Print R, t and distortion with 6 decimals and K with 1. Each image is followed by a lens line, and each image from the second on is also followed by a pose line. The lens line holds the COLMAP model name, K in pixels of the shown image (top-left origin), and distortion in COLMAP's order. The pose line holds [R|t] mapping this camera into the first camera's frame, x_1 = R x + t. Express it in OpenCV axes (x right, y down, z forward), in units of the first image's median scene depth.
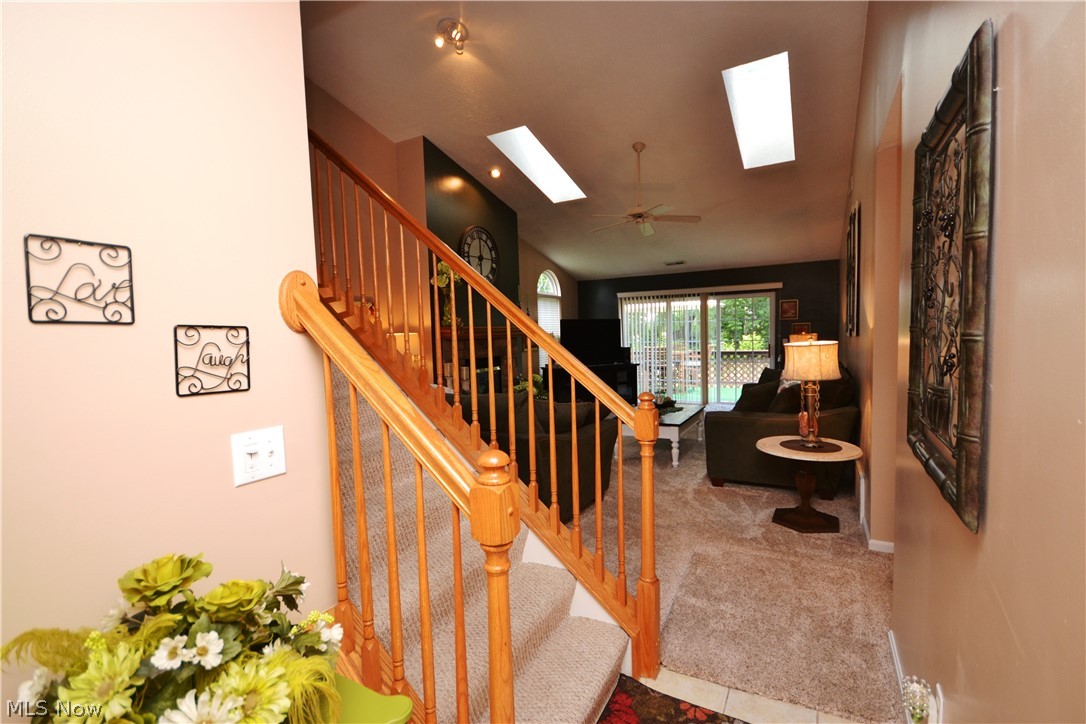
lens RADIAL K [[483.4, 0, 542.6], [0, 483.4, 366.0], [0, 0, 1]] dist [0.003176, -0.006033]
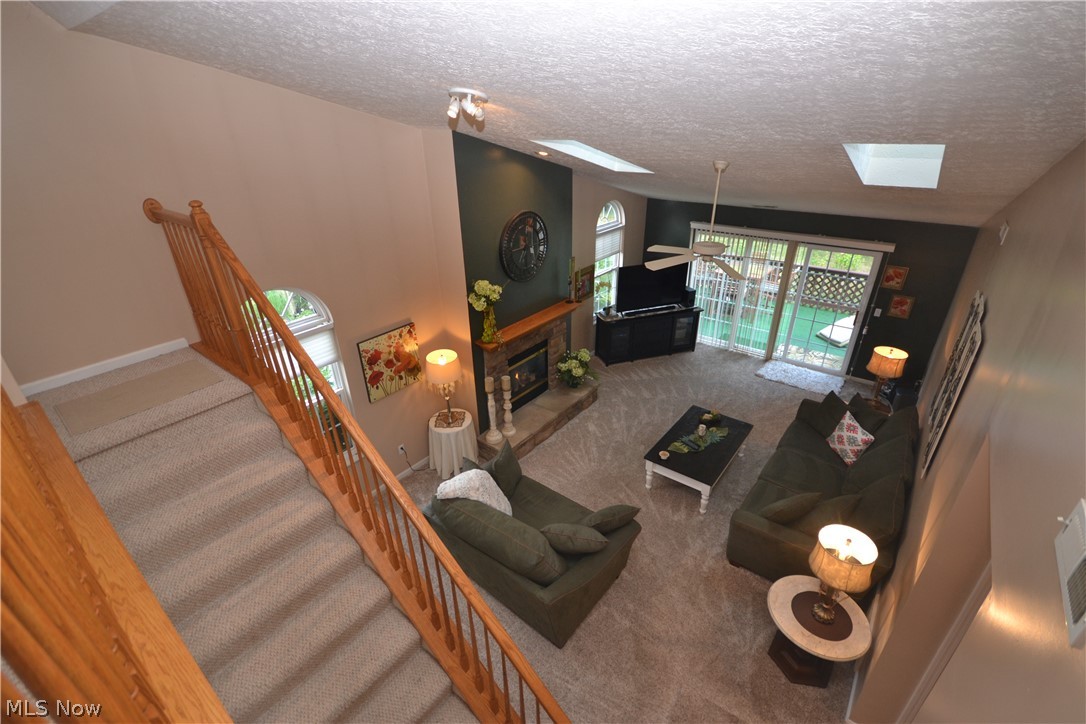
lens RADIAL K [[483.4, 0, 542.6], [0, 483.4, 366.0], [0, 0, 1]] dist [0.003176, -0.006033]
pose [[0.988190, 0.081352, -0.129855, 0.034850], [-0.023141, 0.916942, 0.398350, -0.359837], [0.151476, -0.390640, 0.907995, 0.102307]]
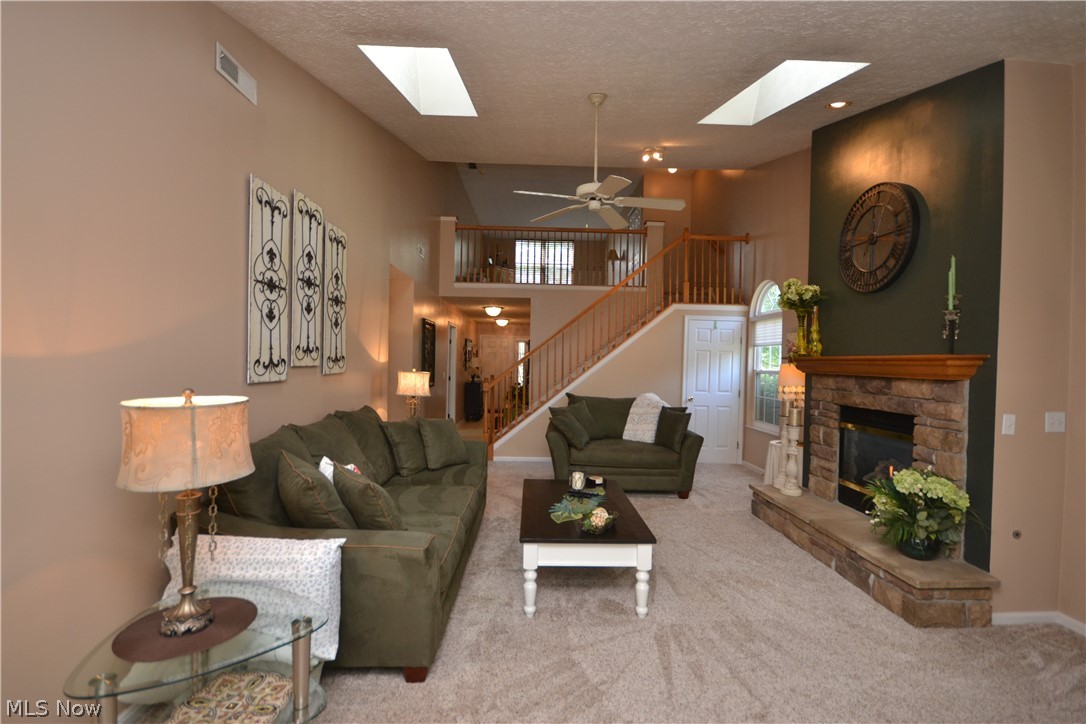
lens RADIAL K [[483.4, 0, 542.6], [0, 483.4, 366.0], [0, 0, 1]] dist [0.003176, -0.006033]
pose [[-0.856650, 0.017842, -0.515590, 0.492597], [-0.030457, 0.995910, 0.085067, -0.102579], [0.514999, 0.088576, -0.852602, 1.241502]]
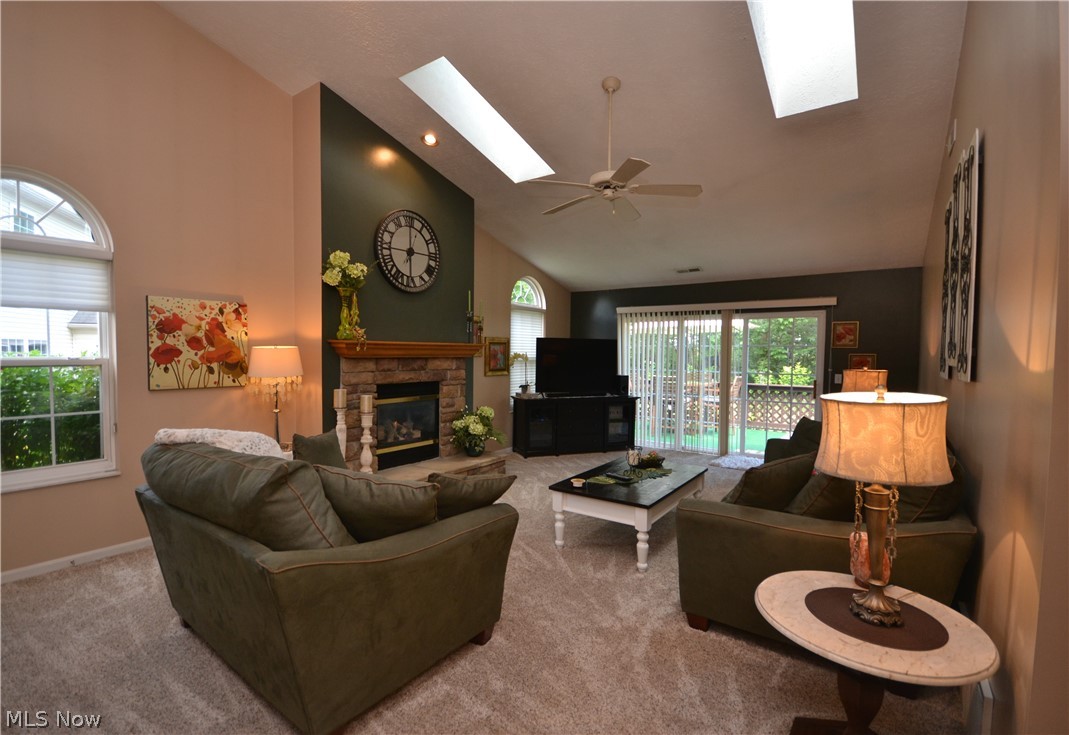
lens RADIAL K [[490.5, 0, 517.9], [0, 490.5, 371.4], [0, 0, 1]] dist [-0.000455, -0.000013]
pose [[0.991755, 0.043339, -0.120597, 0.133820], [-0.046965, 0.998521, -0.027390, -0.021270], [0.119232, 0.032828, 0.992324, 0.247557]]
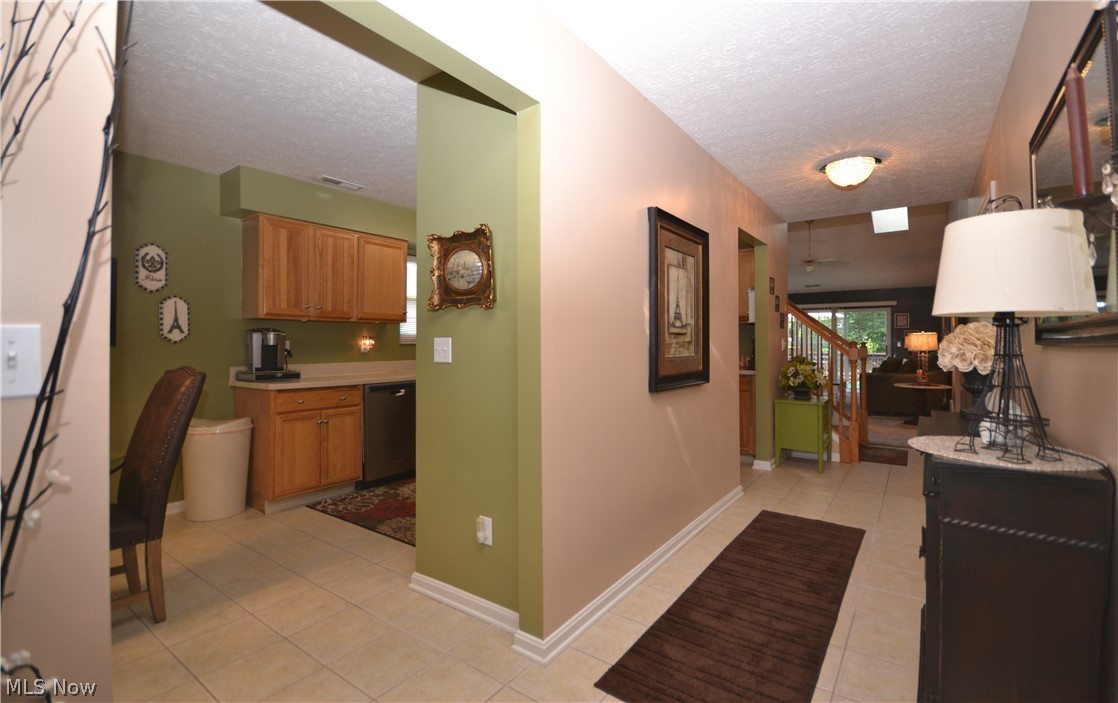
lens RADIAL K [[485.8, 0, 561.5], [0, 485.8, 337.8], [0, 0, 1]] dist [0.000438, 0.000051]
pose [[0.992190, 0.024192, -0.122368, -0.344923], [-0.034106, 0.996245, -0.079578, 0.092561], [0.119983, 0.083130, 0.989289, -0.590041]]
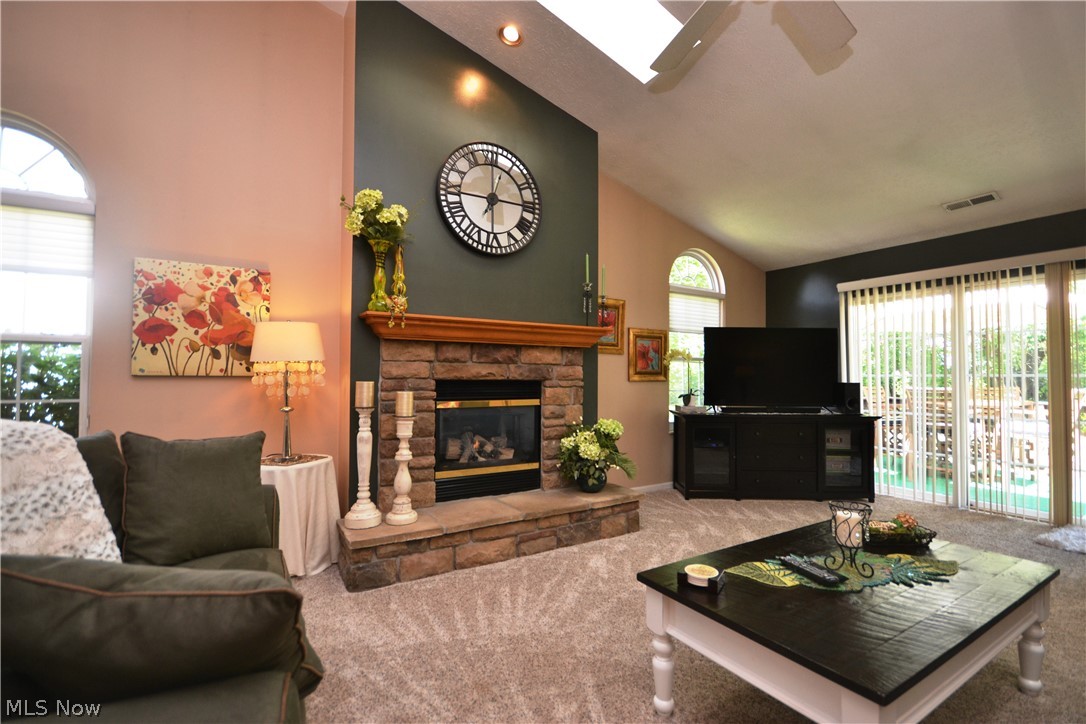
lens RADIAL K [[483.4, 0, 542.6], [0, 483.4, 366.0], [0, 0, 1]] dist [0.003176, -0.006033]
pose [[0.874885, 0.022760, -0.483796, 0.183482], [-0.065362, 0.995306, -0.071377, 0.001644], [0.479900, 0.094068, 0.872265, 0.535902]]
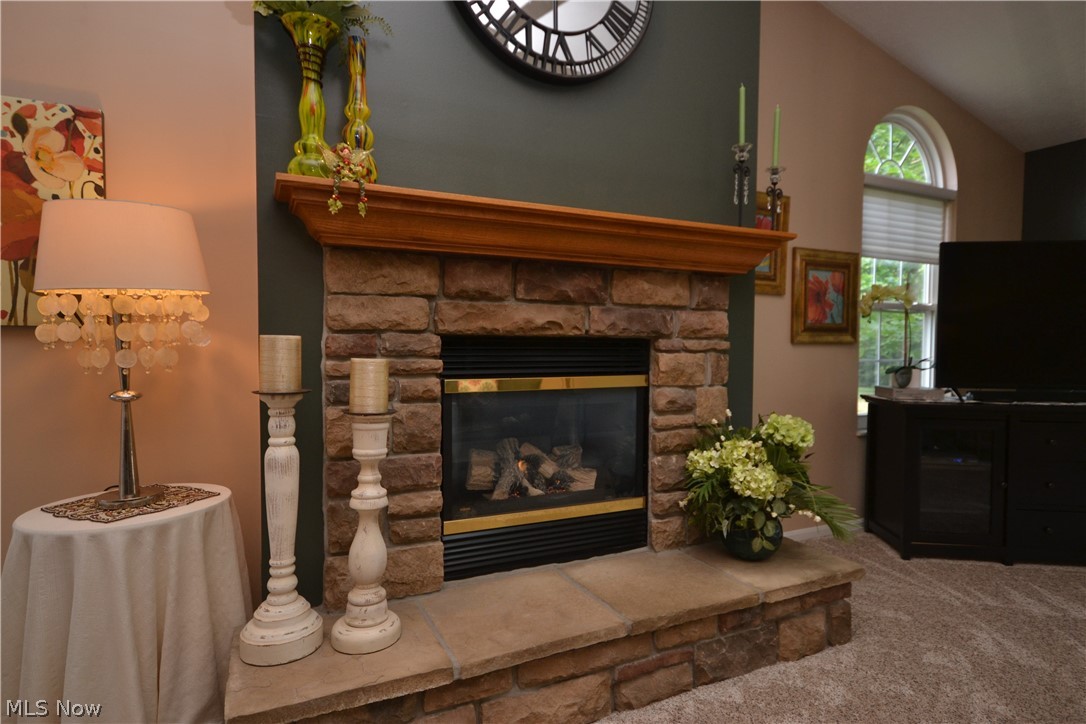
lens RADIAL K [[596.5, 0, 544.5], [0, 596.5, 366.0], [0, 0, 1]] dist [0.011072, 0.000175]
pose [[0.824525, 0.051524, -0.563475, 0.060177], [-0.068606, 0.997602, -0.009170, 0.002086], [0.561652, 0.046219, 0.826082, 0.698945]]
